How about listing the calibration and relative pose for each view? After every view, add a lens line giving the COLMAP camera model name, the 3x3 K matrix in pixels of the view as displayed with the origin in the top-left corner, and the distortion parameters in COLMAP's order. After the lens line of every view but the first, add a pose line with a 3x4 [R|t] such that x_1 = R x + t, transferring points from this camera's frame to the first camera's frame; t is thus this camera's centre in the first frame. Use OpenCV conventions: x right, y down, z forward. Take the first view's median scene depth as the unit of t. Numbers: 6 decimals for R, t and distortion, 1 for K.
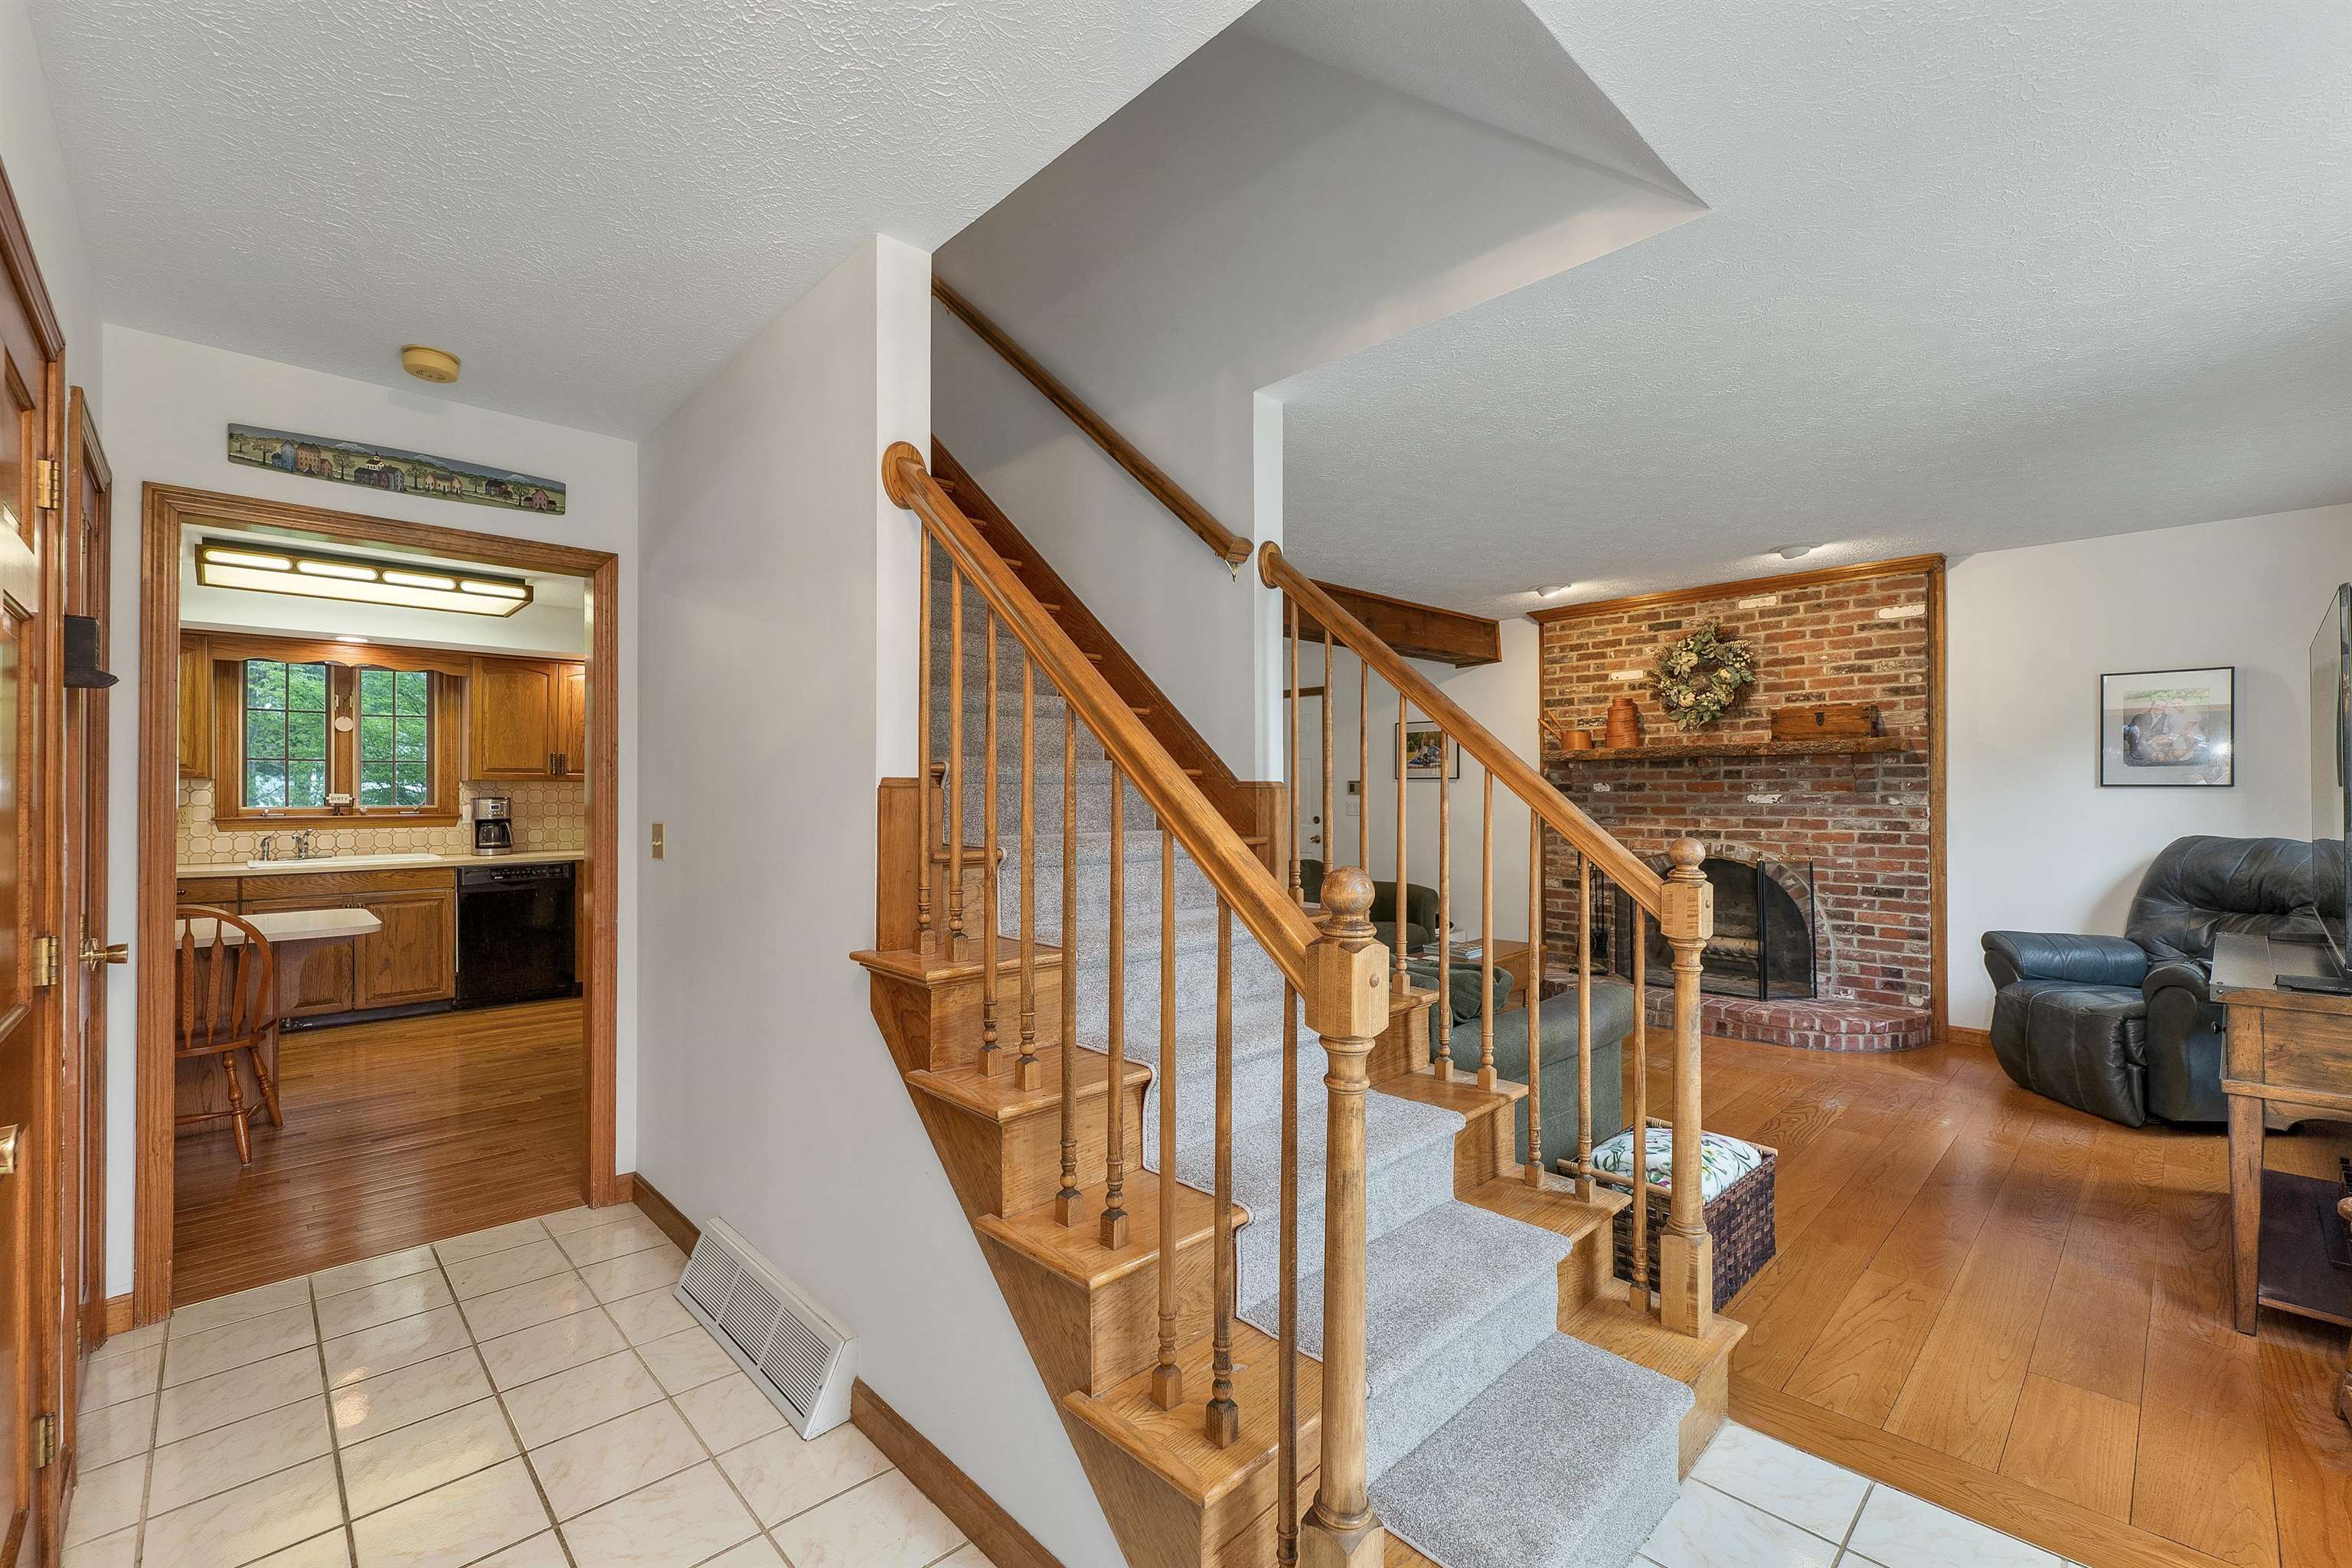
lens RADIAL K [[986.7, 0, 1189.8], [0, 986.7, 792.6], [0, 0, 1]] dist [-0.001795, 0.001564]
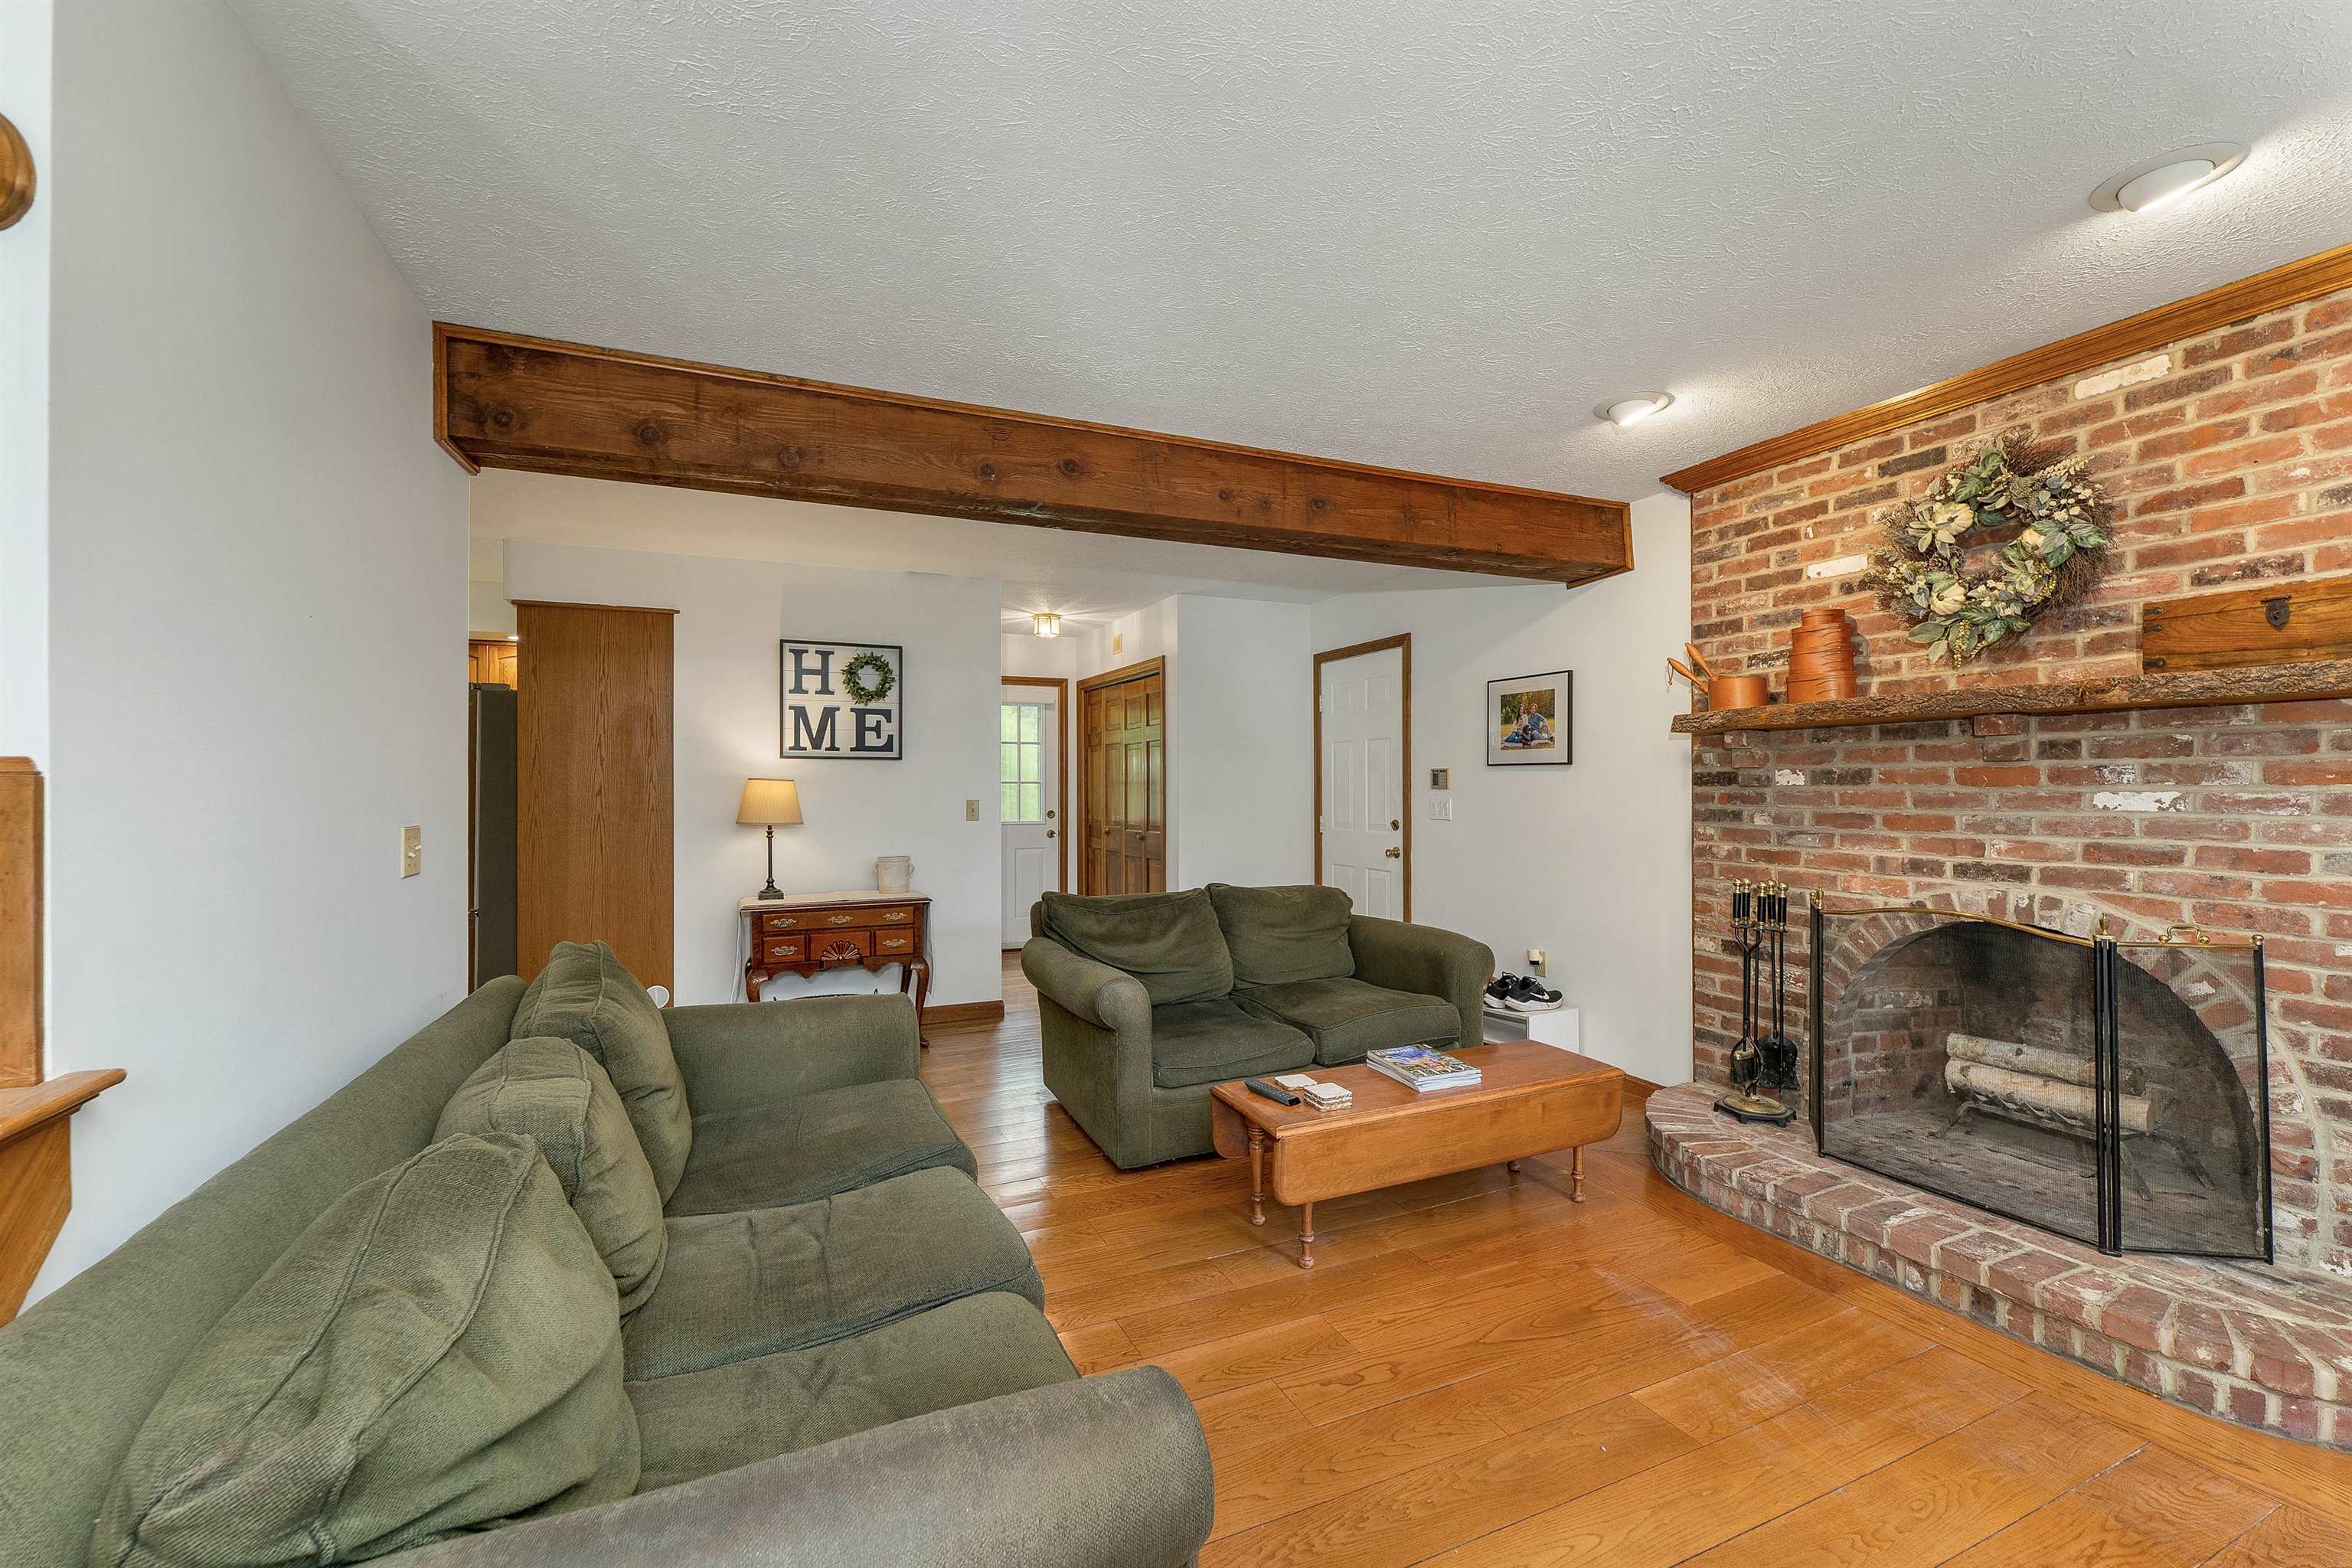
lens RADIAL K [[986.7, 0, 1172.6], [0, 986.7, 789.3], [0, 0, 1]] dist [-0.001795, 0.001564]
pose [[0.937025, 0.002480, -0.349254, 0.315061], [-0.001108, 0.999991, 0.004129, -0.000702], [0.349261, -0.003482, 0.937019, 0.402548]]
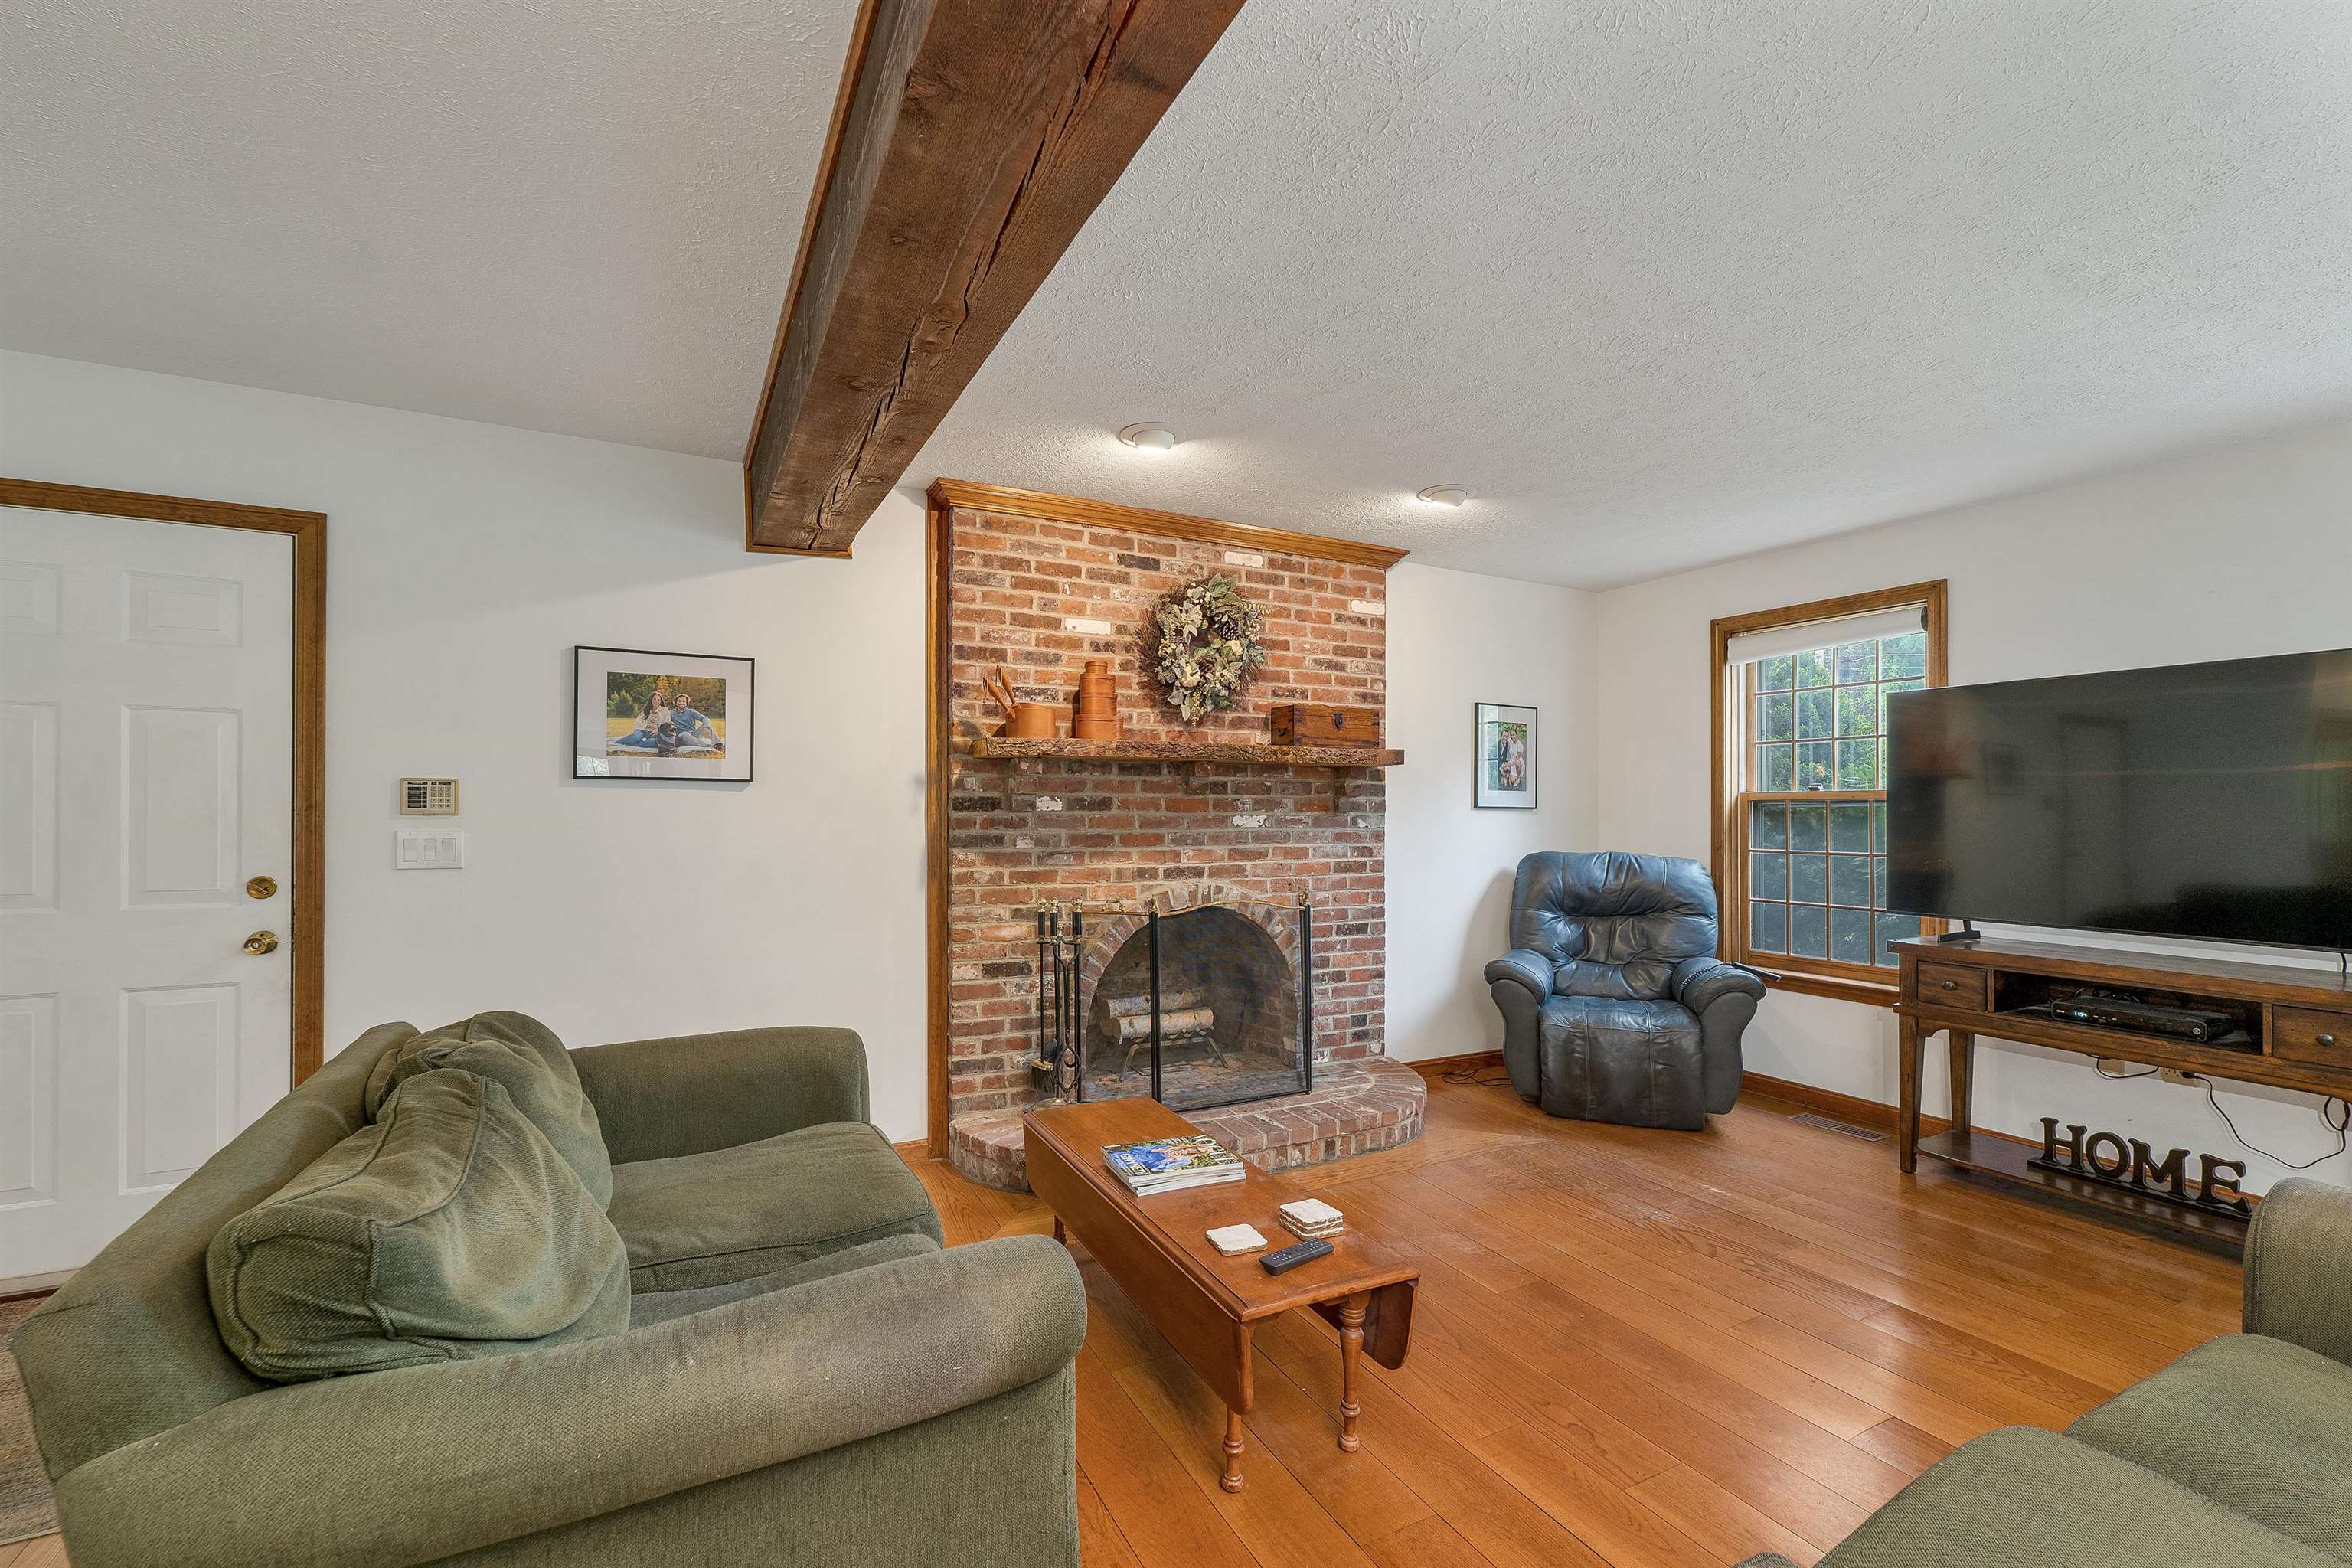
lens RADIAL K [[986.7, 0, 1139.0], [0, 986.7, 809.0], [0, 0, 1]] dist [-0.001795, 0.001564]
pose [[0.293025, 0.007323, 0.956077, -0.160123], [-0.002475, 0.999973, -0.006900, 0.002143], [-0.956102, -0.000344, 0.293035, 0.842680]]
